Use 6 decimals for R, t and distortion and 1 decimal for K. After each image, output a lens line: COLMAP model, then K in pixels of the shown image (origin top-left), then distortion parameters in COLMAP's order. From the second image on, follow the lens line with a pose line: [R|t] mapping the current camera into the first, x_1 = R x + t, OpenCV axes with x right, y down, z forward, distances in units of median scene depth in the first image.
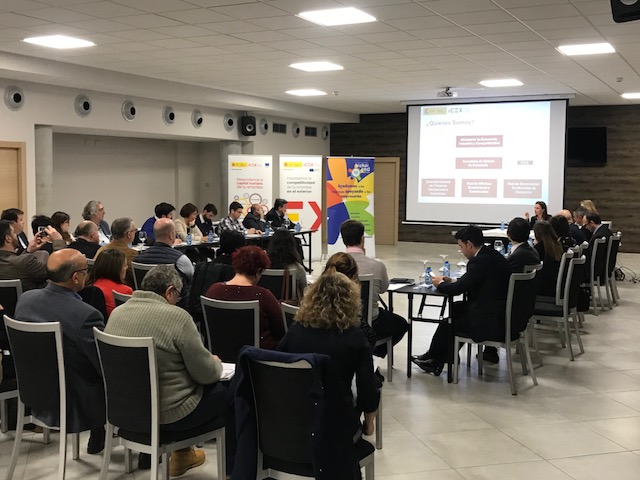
lens RADIAL K [[786.0, 0, 301.6], [0, 786.0, 275.2], [0, 0, 1]] dist [-0.003314, 0.000000]
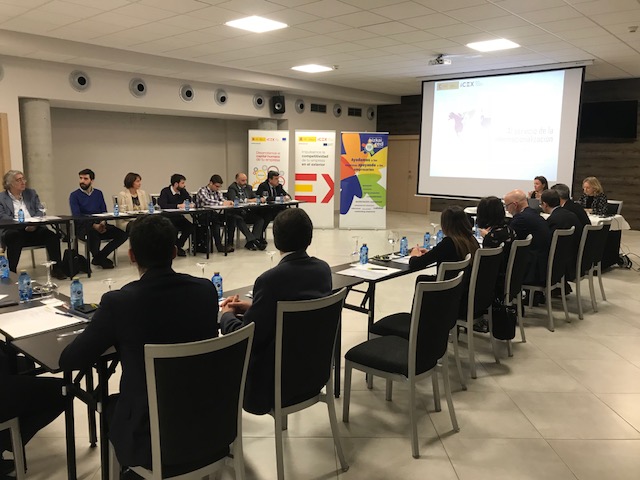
lens RADIAL K [[528.0, 0, 309.3], [0, 528.0, 253.6], [0, 0, 1]] dist [0.014805, -0.032220]
pose [[0.971056, 0.050822, -0.233383, 0.167208], [-0.037034, 0.997321, 0.063087, -0.029715], [0.235964, -0.052618, 0.970336, 0.285556]]
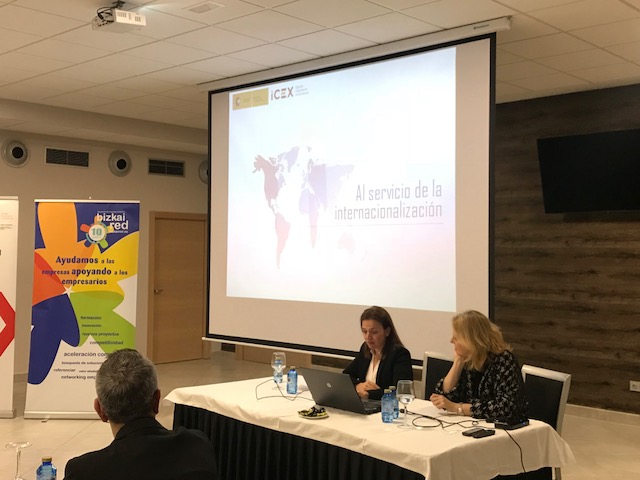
lens RADIAL K [[786.0, 0, 335.9], [0, 786.0, 258.8], [0, 0, 1]] dist [-0.003314, 0.000000]
pose [[0.974976, 0.006710, -0.222207, 0.322585], [-0.032148, 0.993294, -0.111060, -0.067372], [0.219972, 0.115424, 0.968654, 0.581068]]
